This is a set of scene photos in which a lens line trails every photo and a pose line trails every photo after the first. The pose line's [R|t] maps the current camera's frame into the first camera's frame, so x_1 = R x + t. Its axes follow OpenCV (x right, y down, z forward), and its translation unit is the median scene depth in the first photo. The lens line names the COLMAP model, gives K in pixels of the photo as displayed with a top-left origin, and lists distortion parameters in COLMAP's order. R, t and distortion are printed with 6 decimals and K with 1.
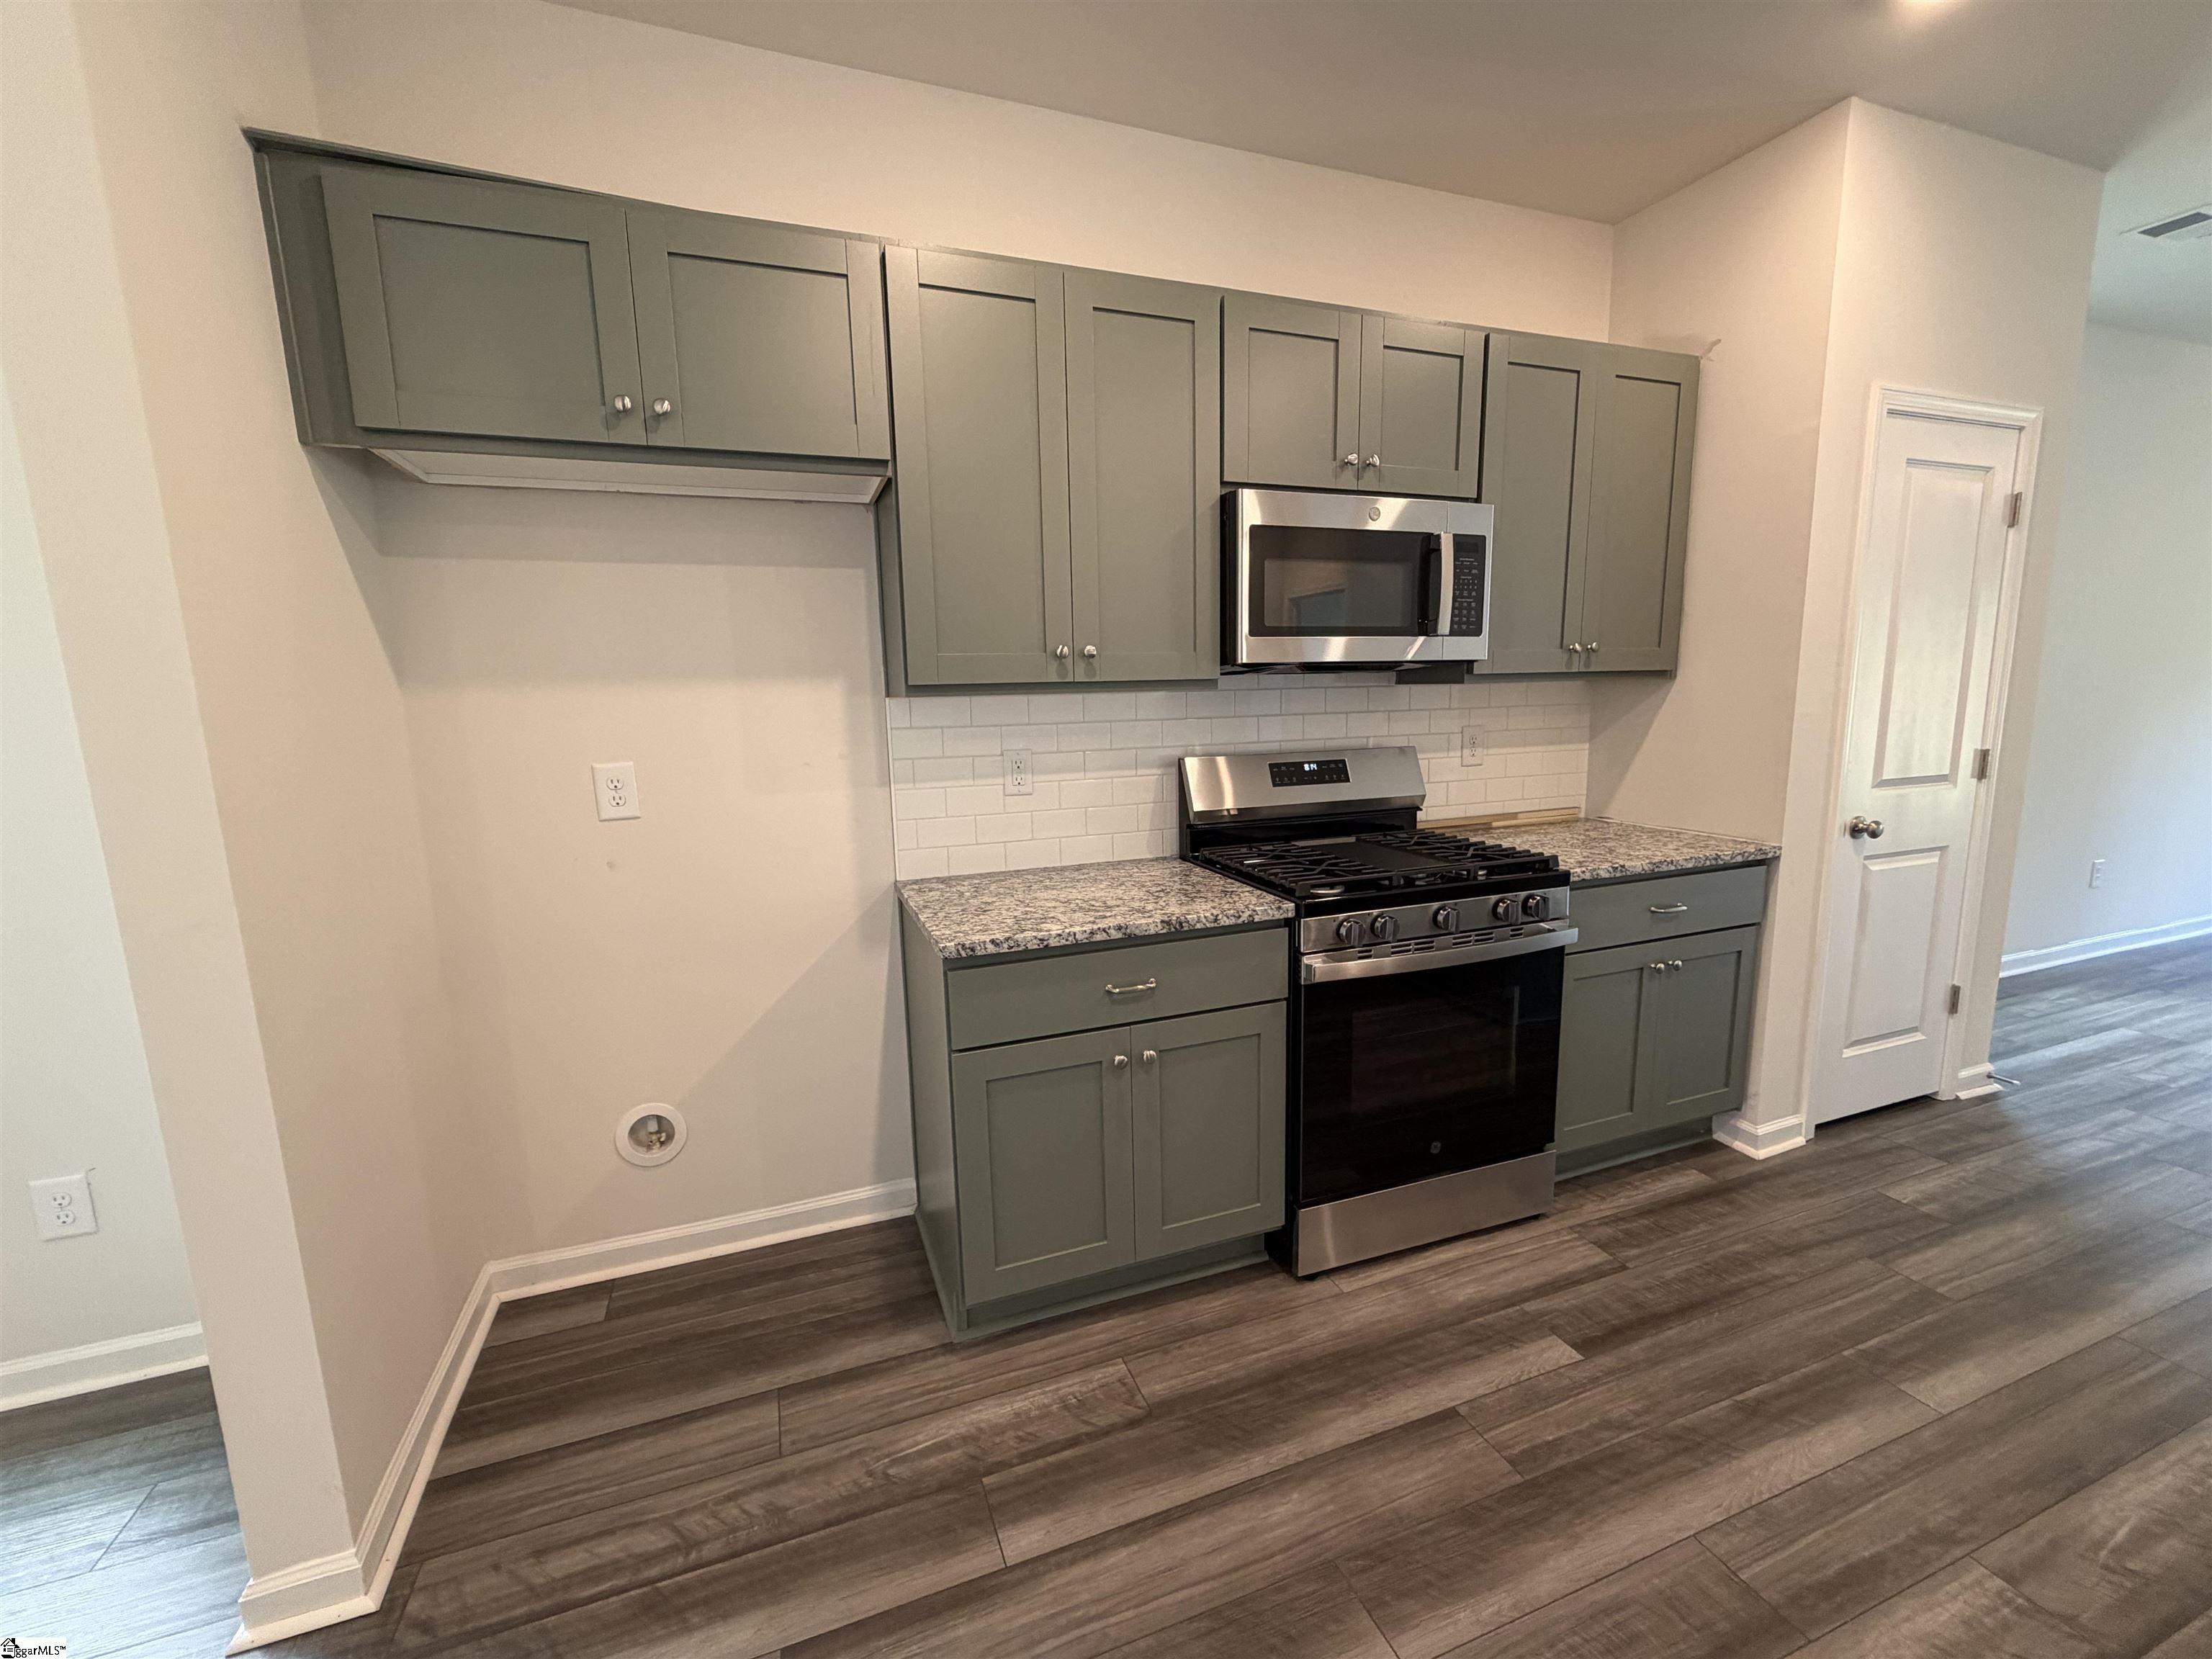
lens RADIAL K [[904.2, 0, 1101.7], [0, 904.2, 832.5], [0, 0, 1]] dist [-0.000879, -0.000324]
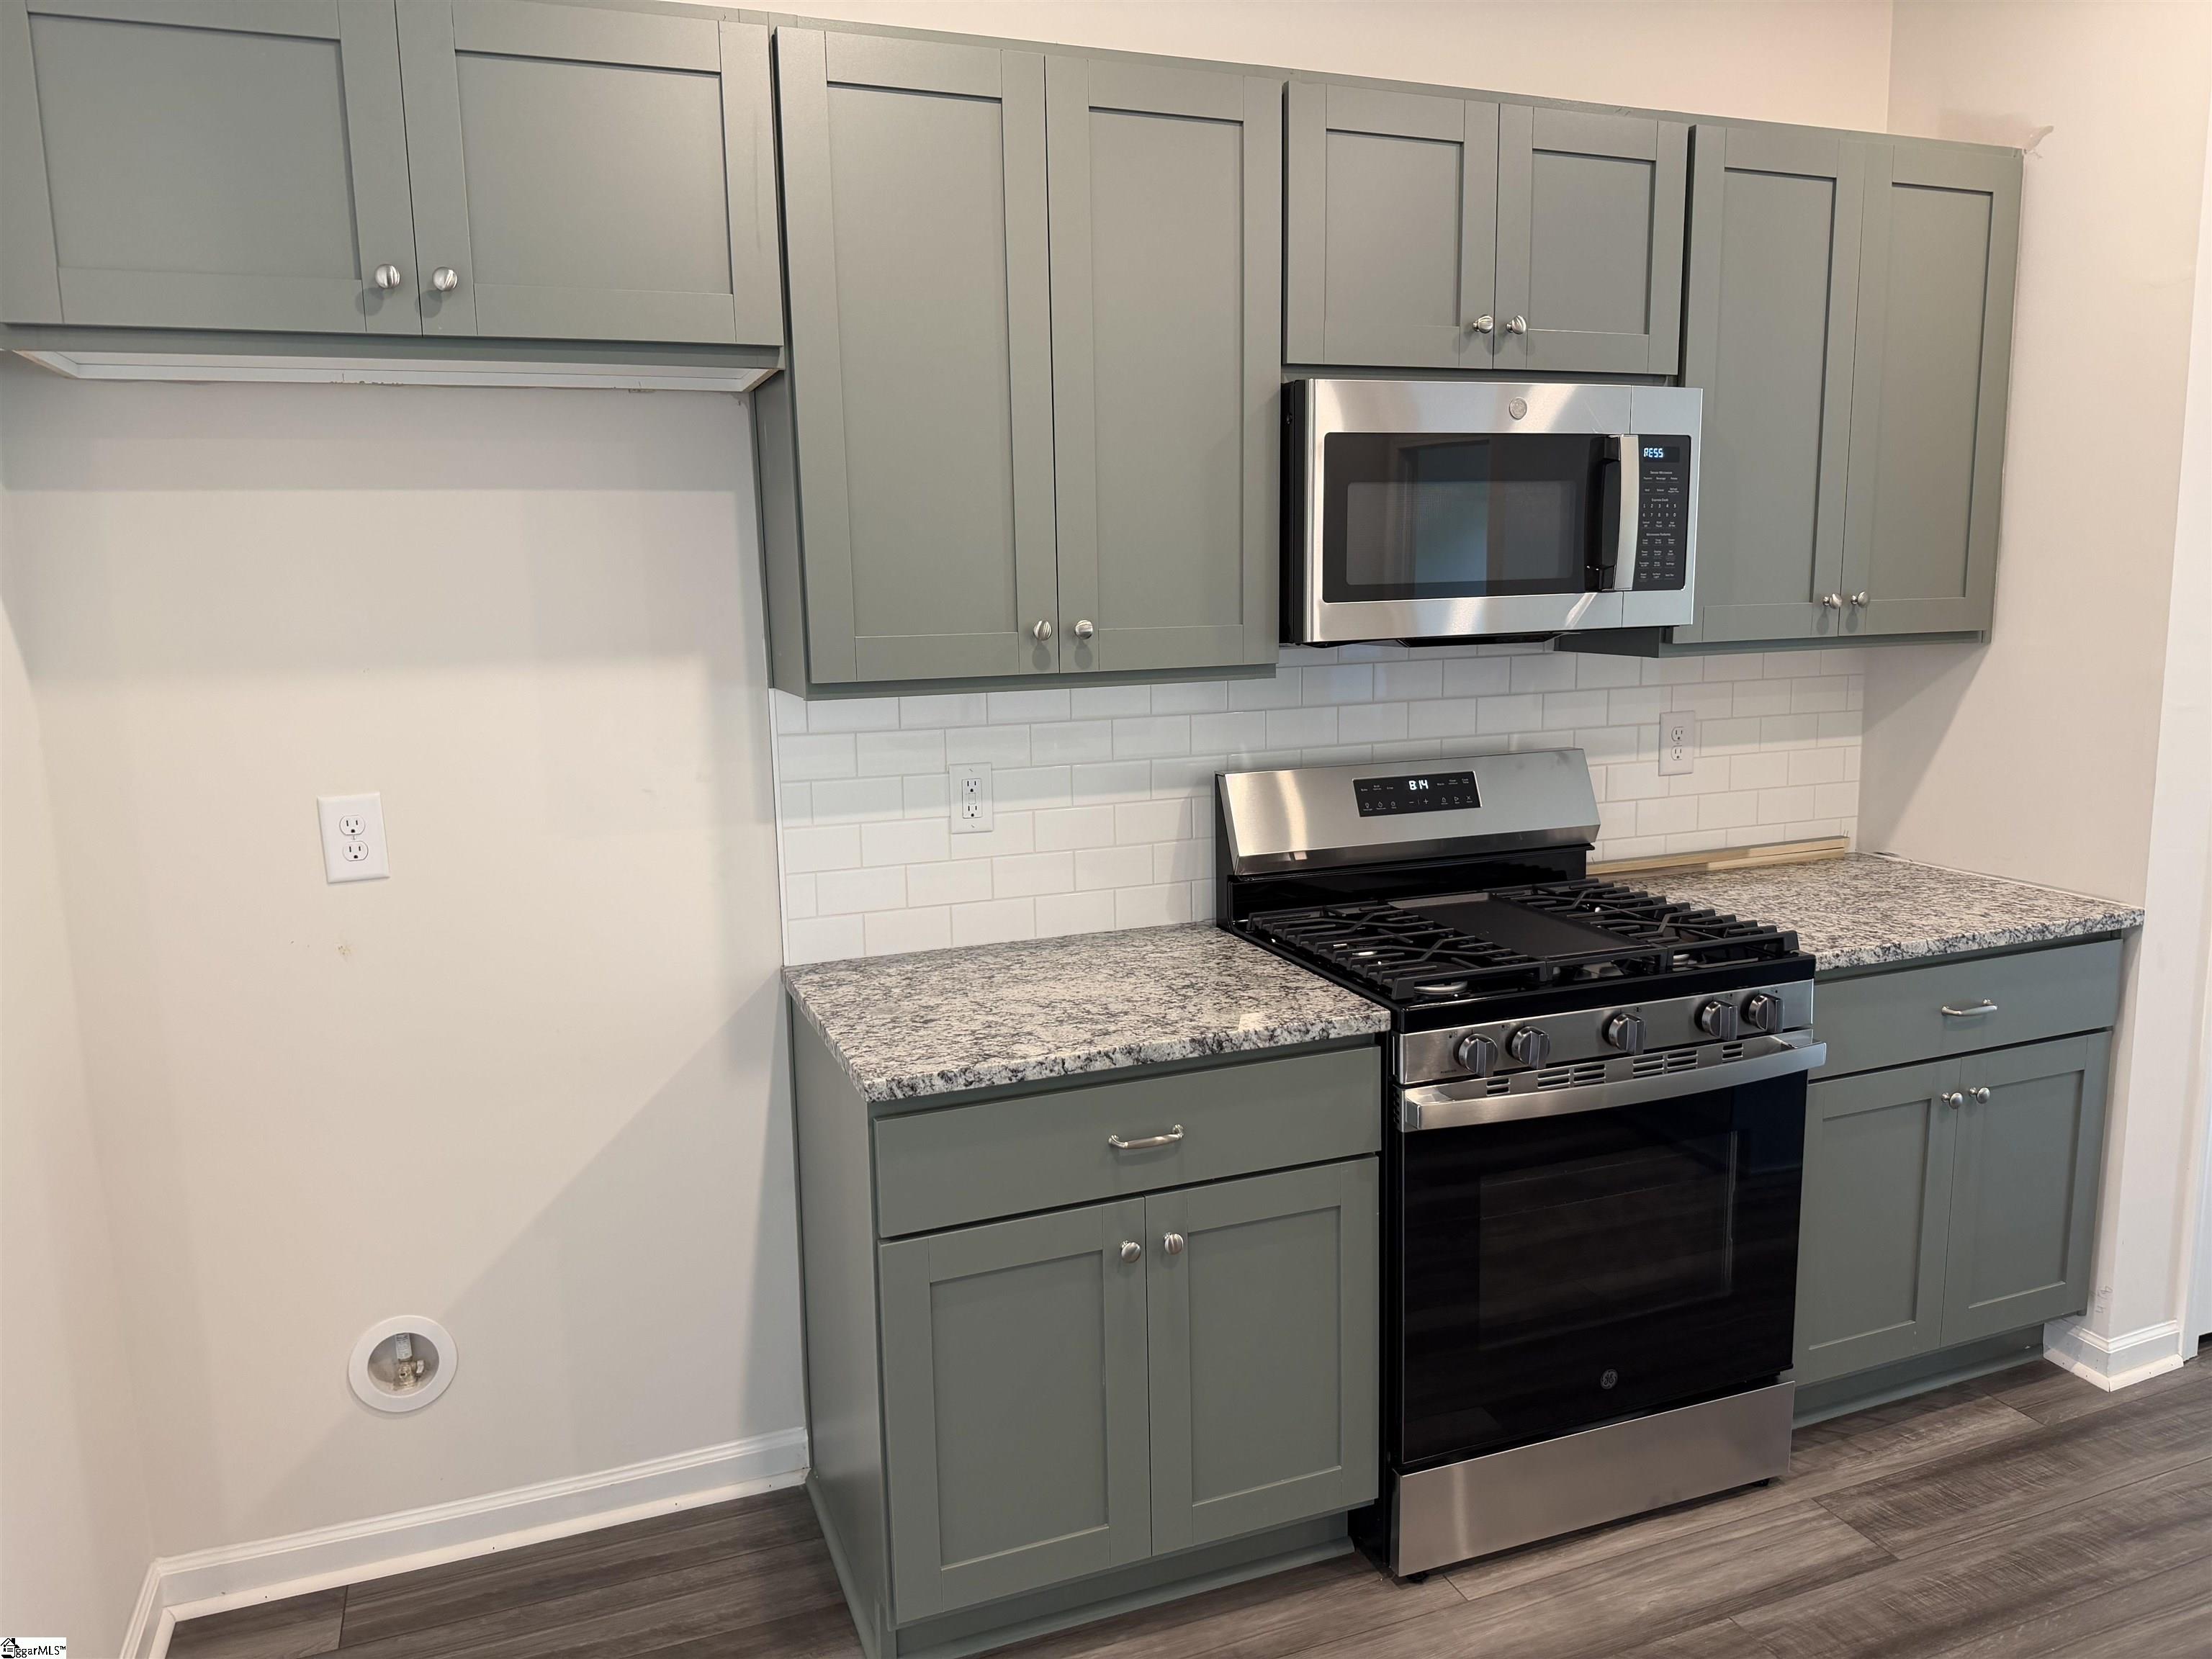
lens RADIAL K [[1522.0, 0, 1106.0], [0, 1522.0, 829.5], [0, 0, 1]] dist [0.063011, -0.089993]
pose [[0.999898, 0.000574, 0.014305, -0.011168], [-0.000620, 0.999995, 0.003212, -0.050969], [-0.014303, -0.003221, 0.999893, -0.104323]]
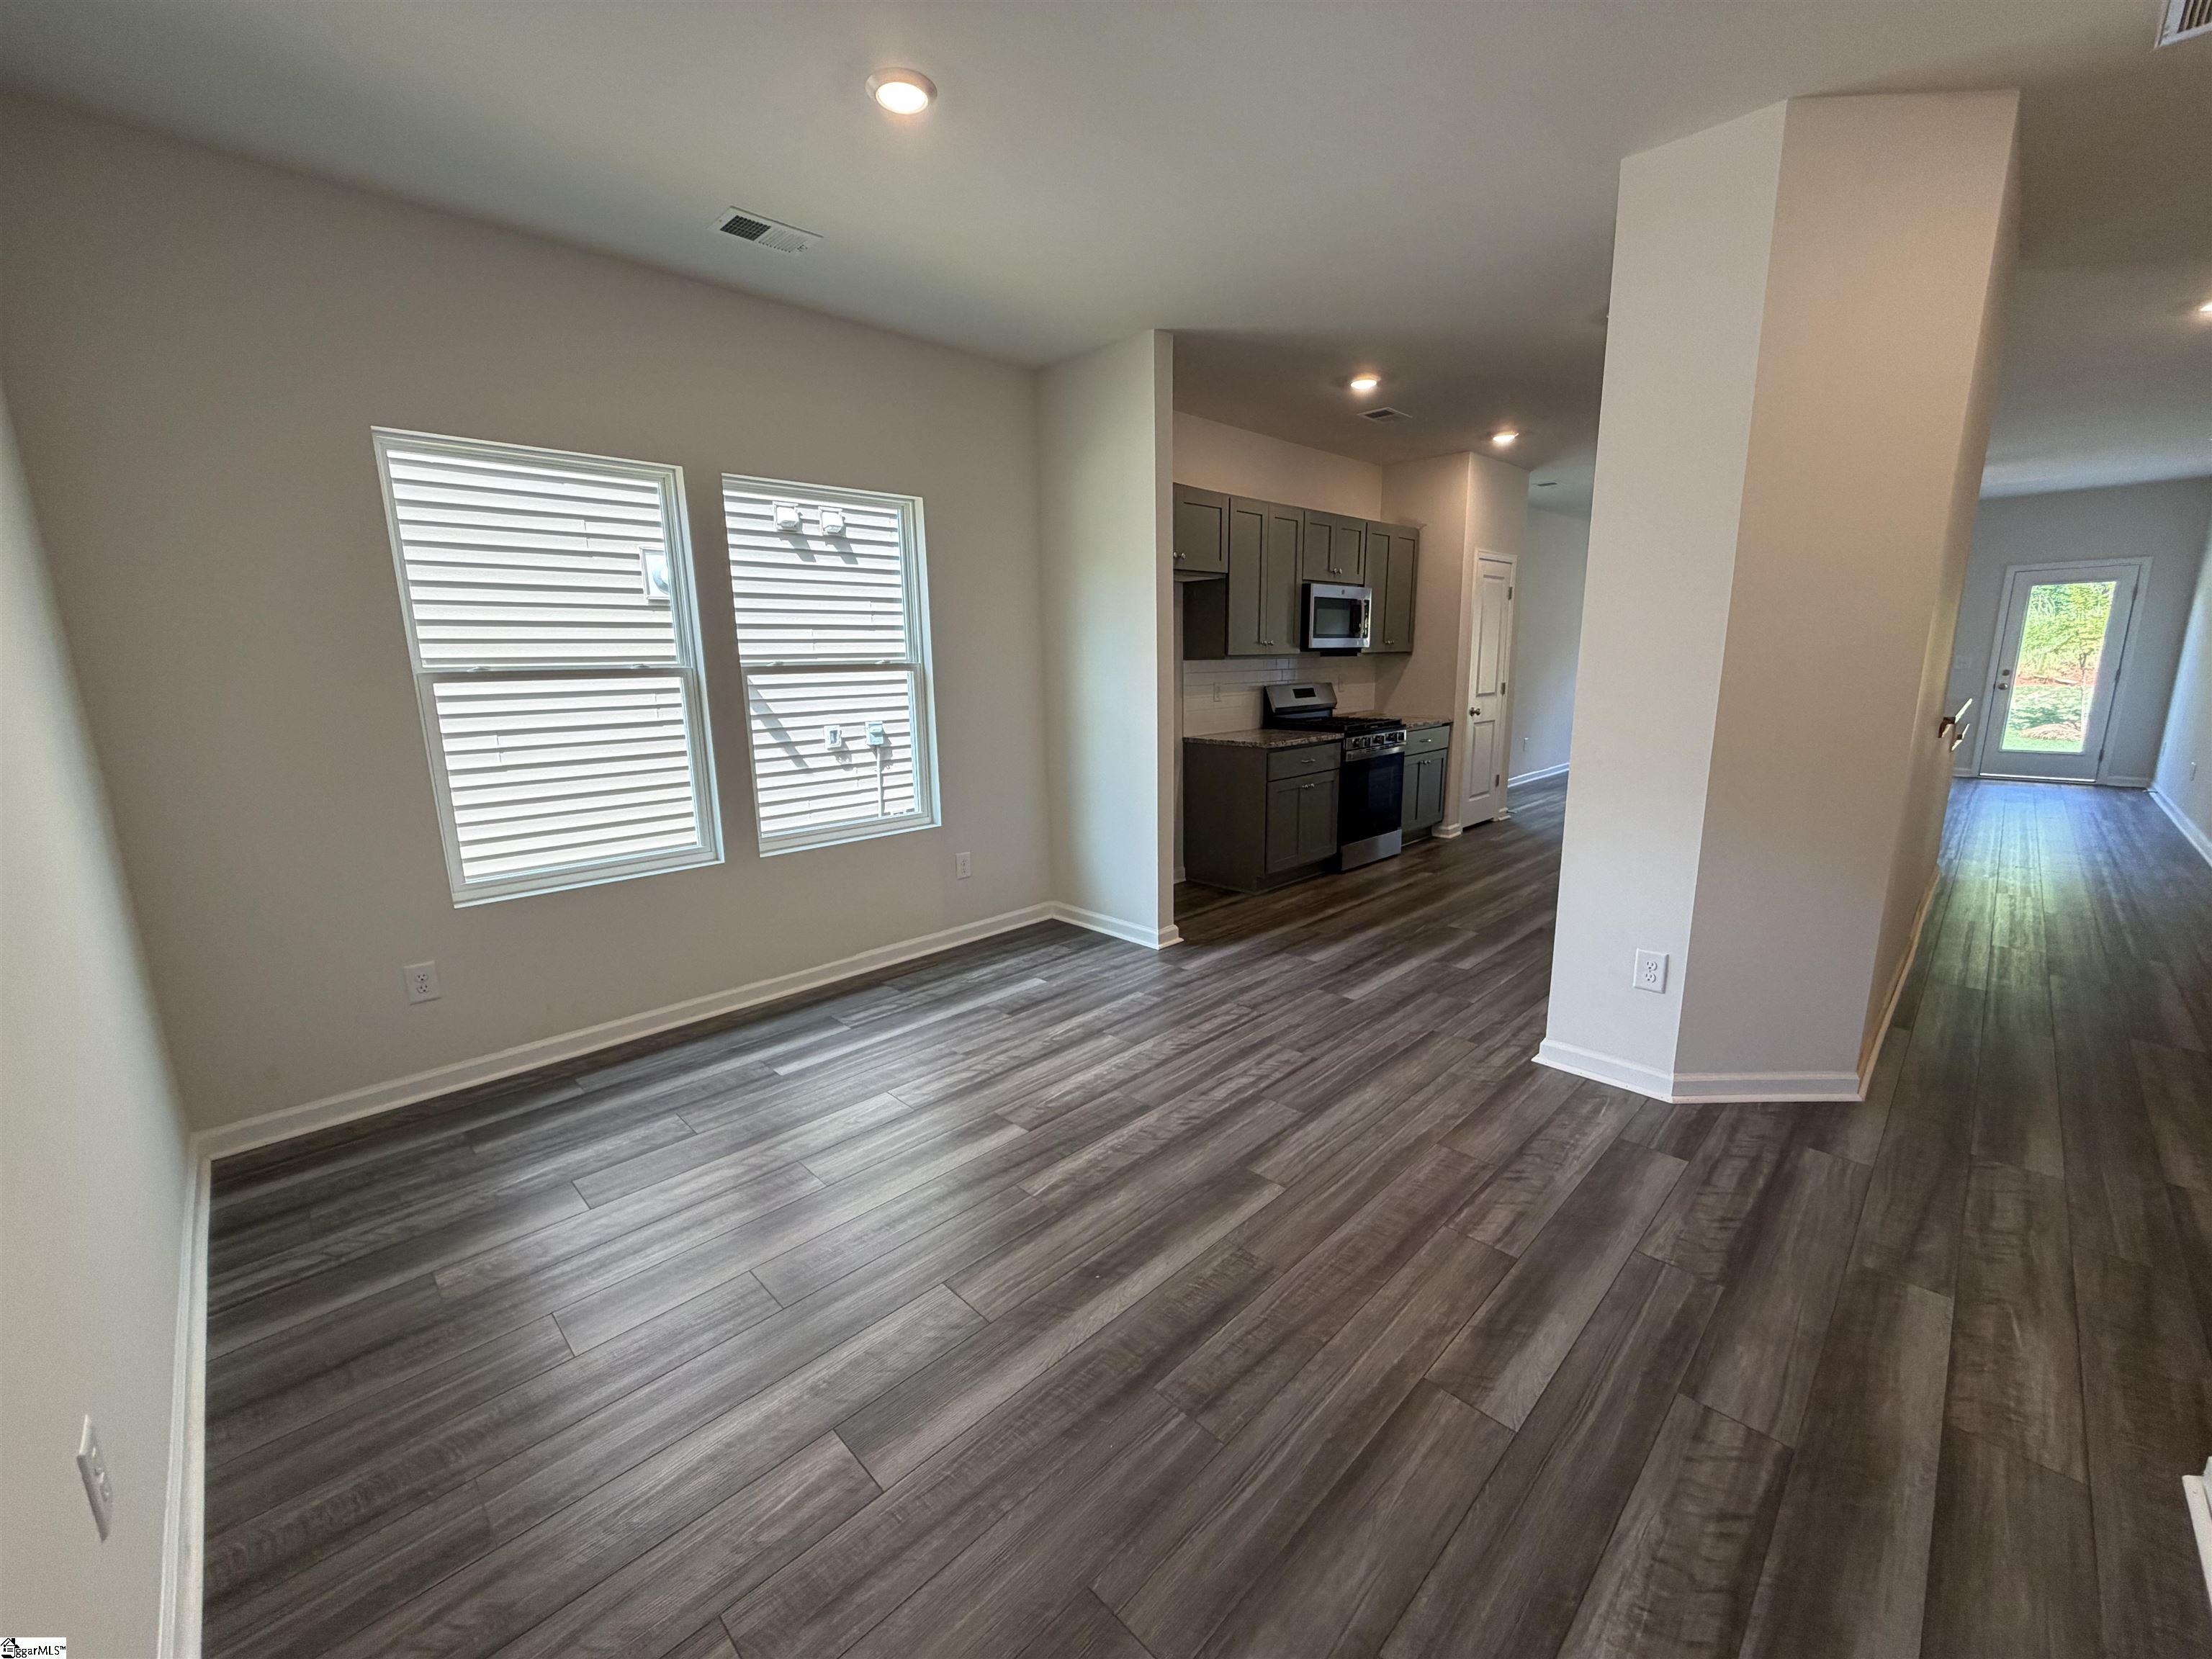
lens RADIAL K [[879.4, 0, 1096.5], [0, 879.4, 835.0], [0, 0, 1]] dist [0.000802, -0.000226]
pose [[0.913263, -0.072630, 0.400843, -1.435146], [0.060498, 0.997248, 0.042860, 0.204264], [-0.402853, -0.014893, 0.915143, -1.078328]]
